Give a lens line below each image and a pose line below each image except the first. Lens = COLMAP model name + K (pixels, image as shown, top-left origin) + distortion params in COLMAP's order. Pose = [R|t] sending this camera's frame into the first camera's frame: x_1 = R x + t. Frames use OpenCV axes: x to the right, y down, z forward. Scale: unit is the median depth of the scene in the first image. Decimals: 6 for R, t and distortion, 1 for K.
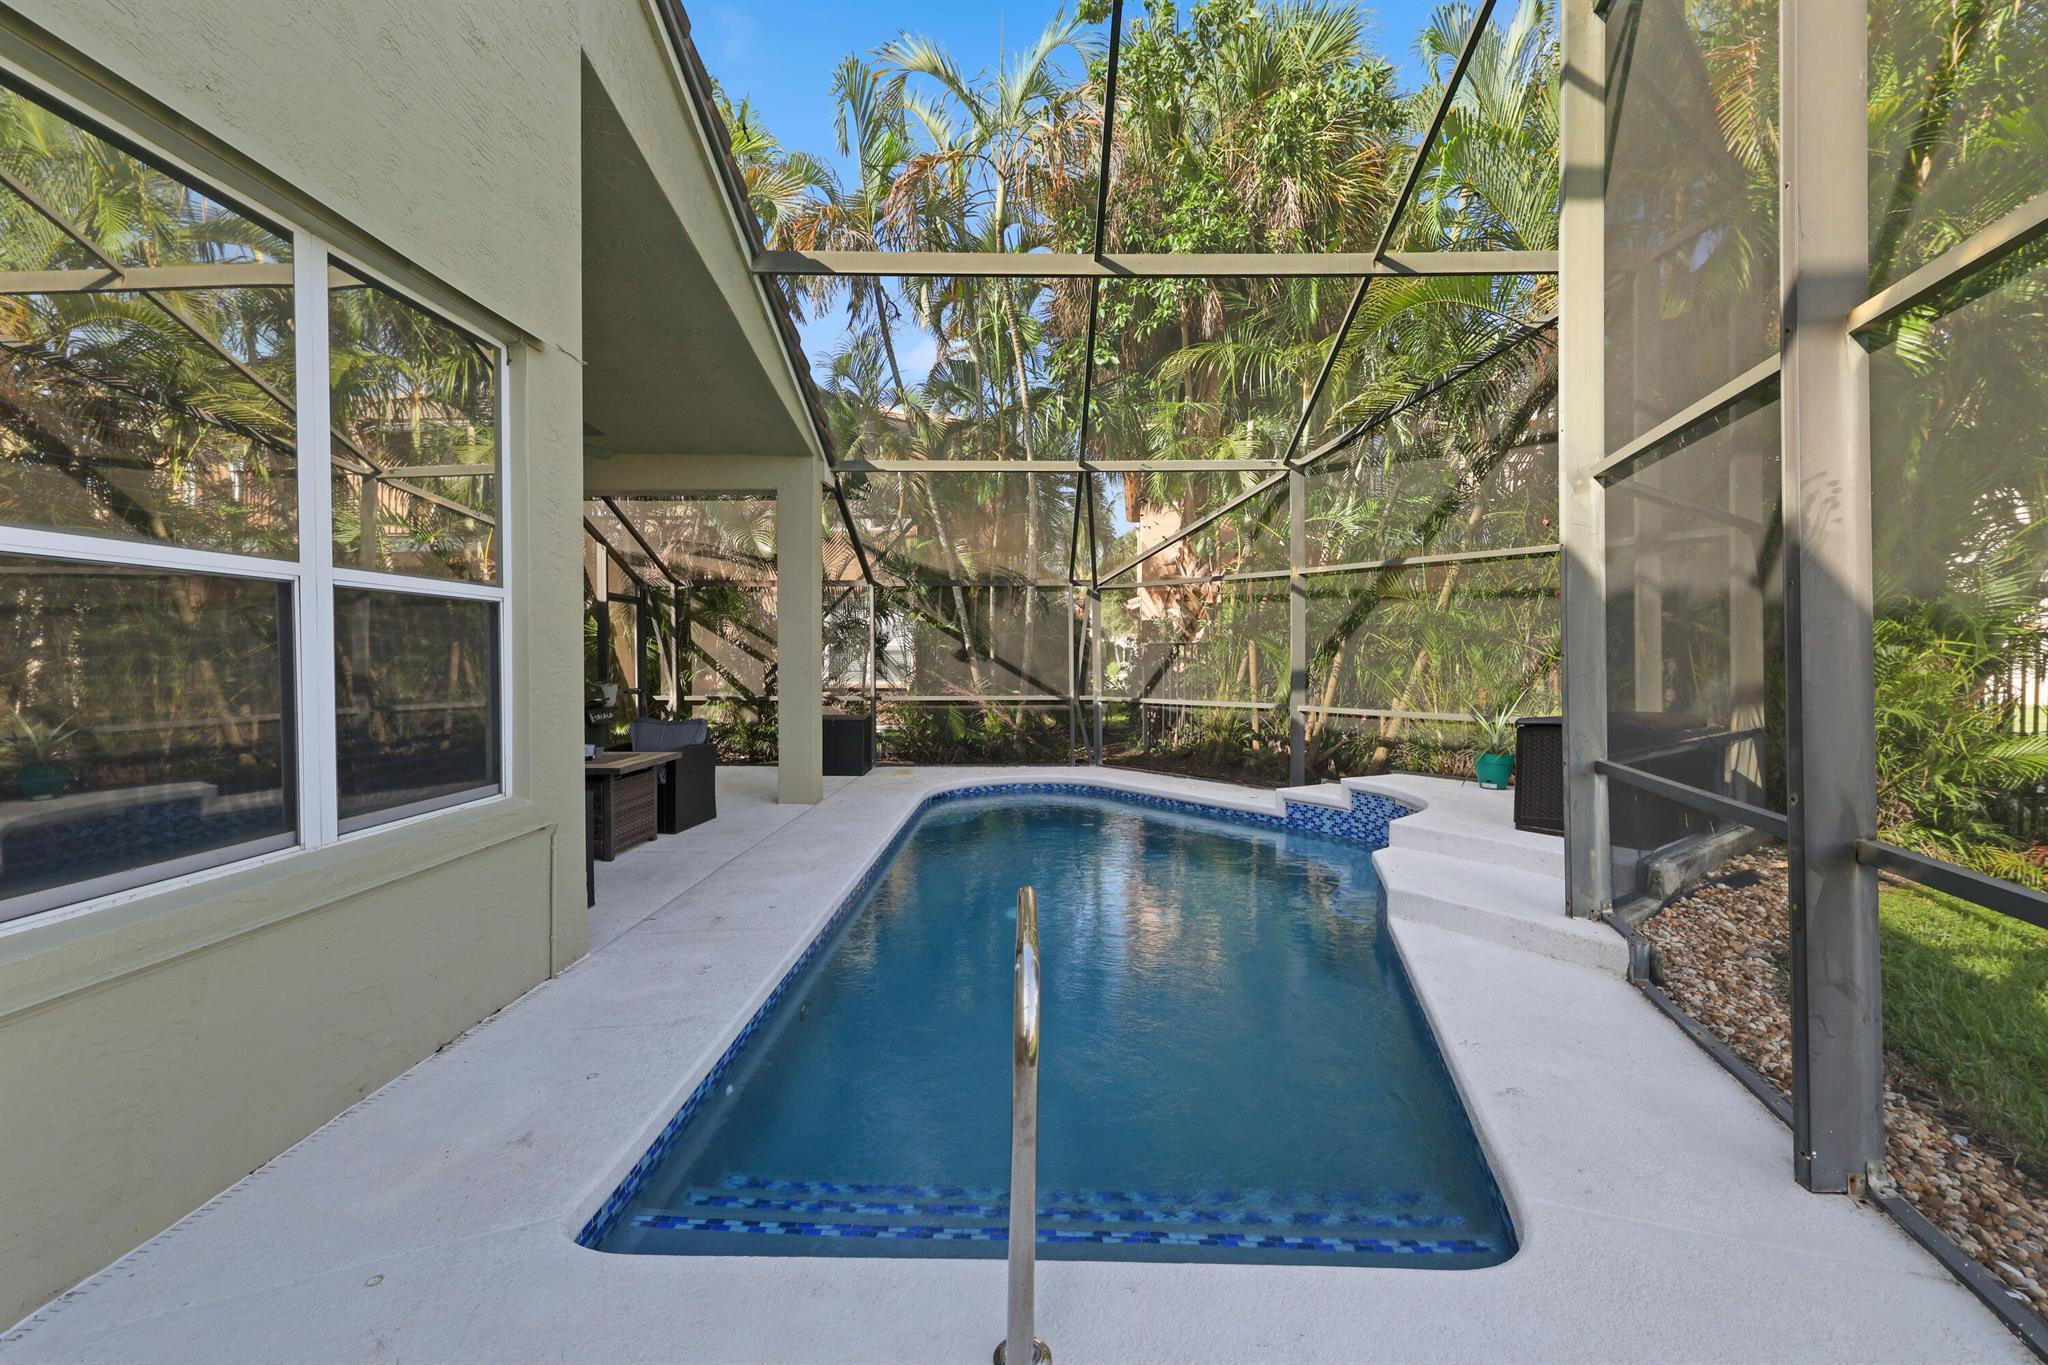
lens RADIAL K [[865.9, 0, 1027.0], [0, 865.9, 668.4], [0, 0, 1]] dist [-0.001606, -0.000142]
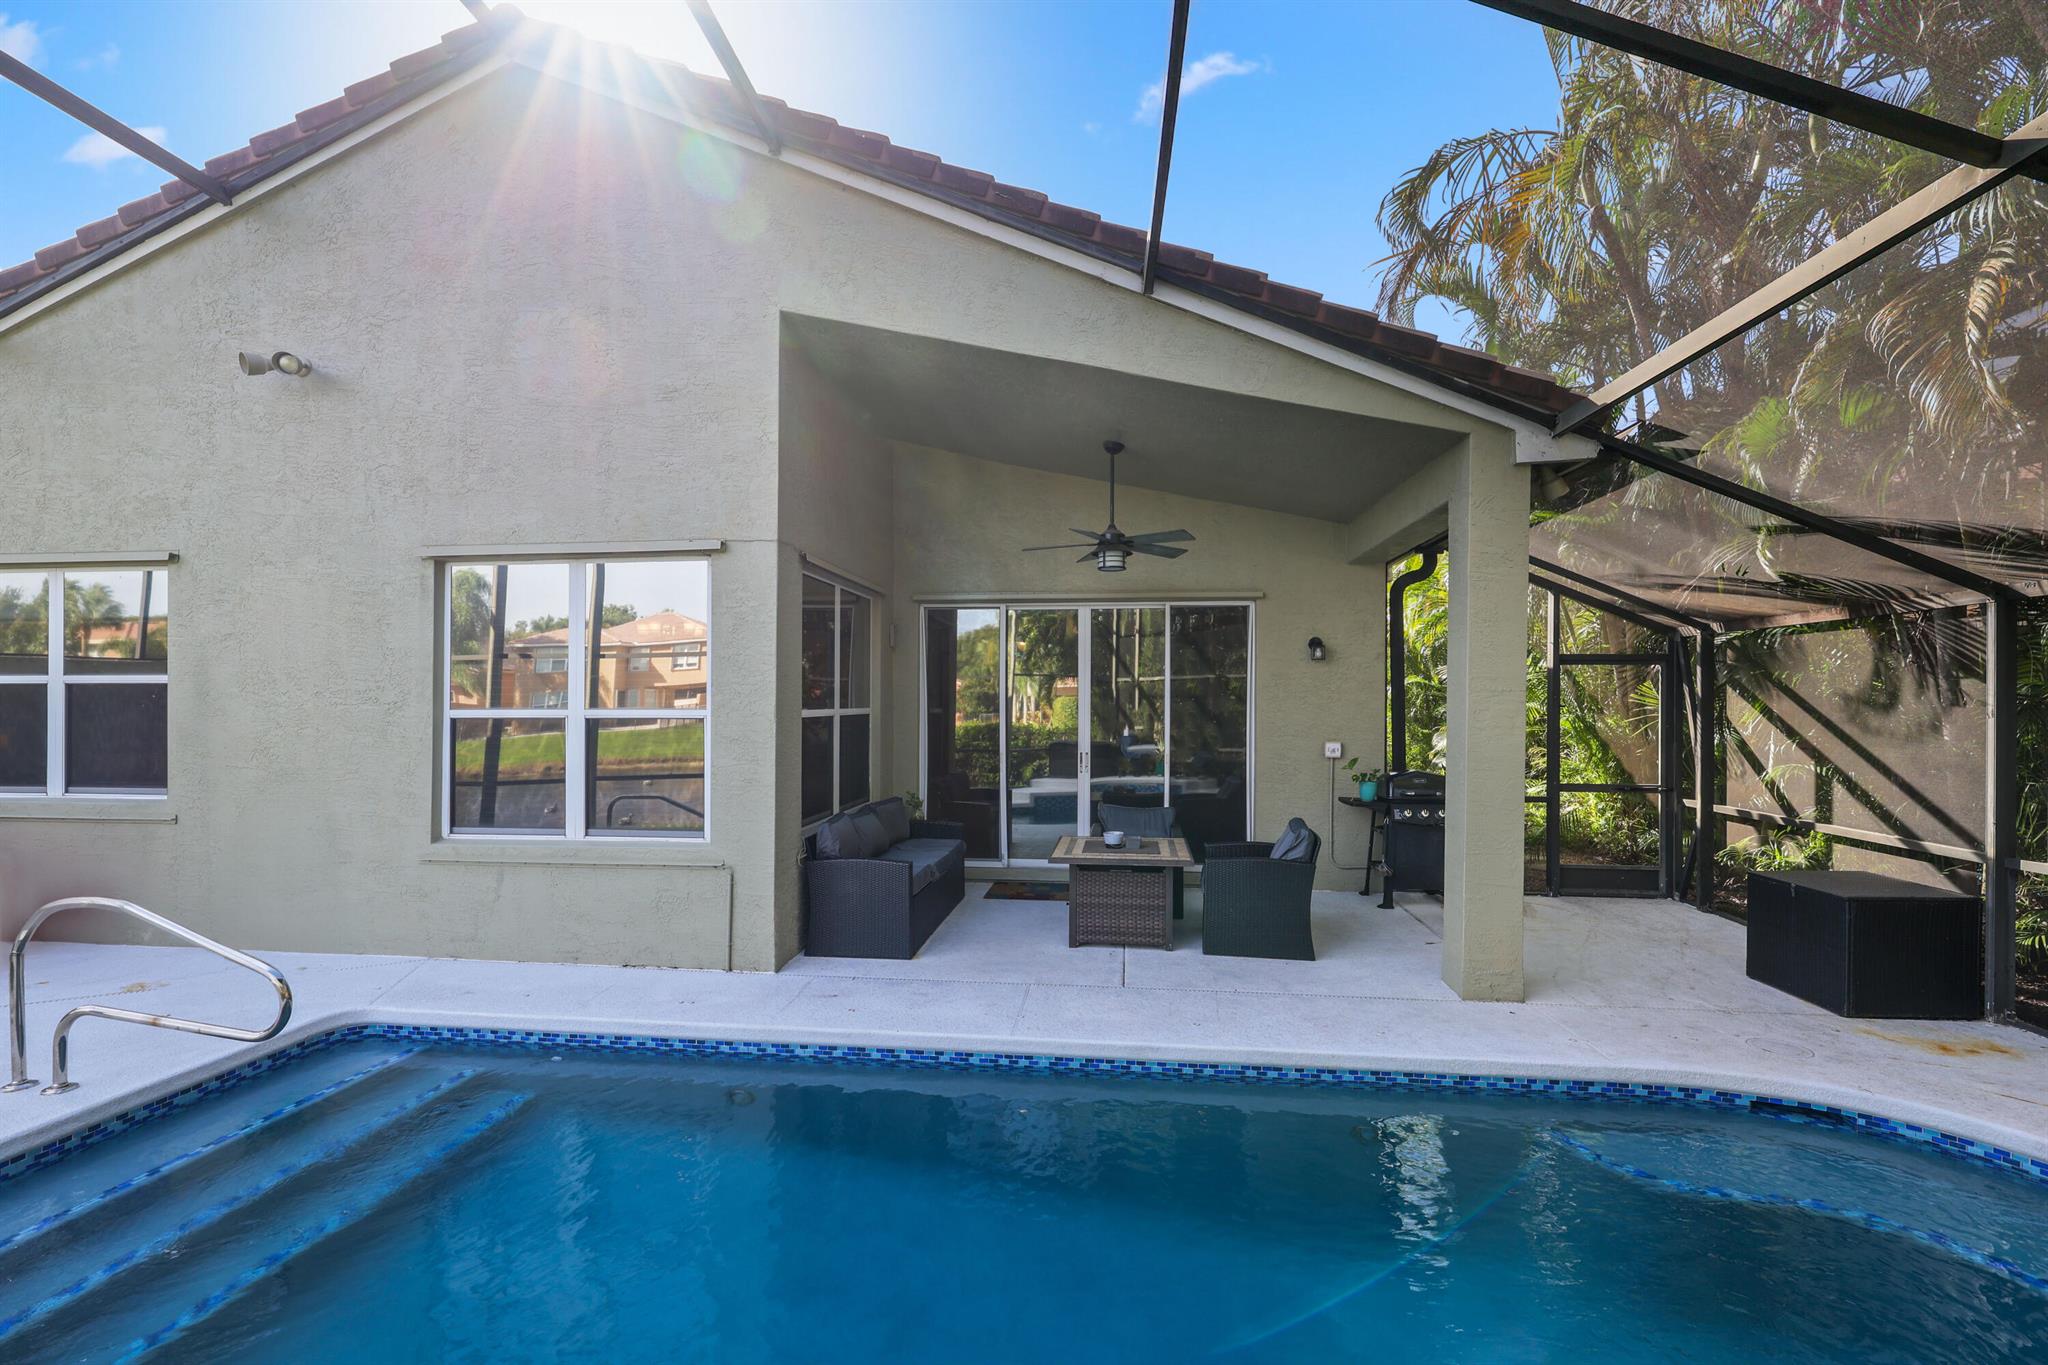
lens RADIAL K [[895.9, 0, 1017.2], [0, 895.9, 695.3], [0, 0, 1]] dist [-0.000821, -0.000103]
pose [[-0.105038, -0.004510, -0.994458, 0.404955], [-0.014284, 0.999893, -0.003026, -0.050964], [0.994366, 0.013887, -0.105091, 0.724552]]
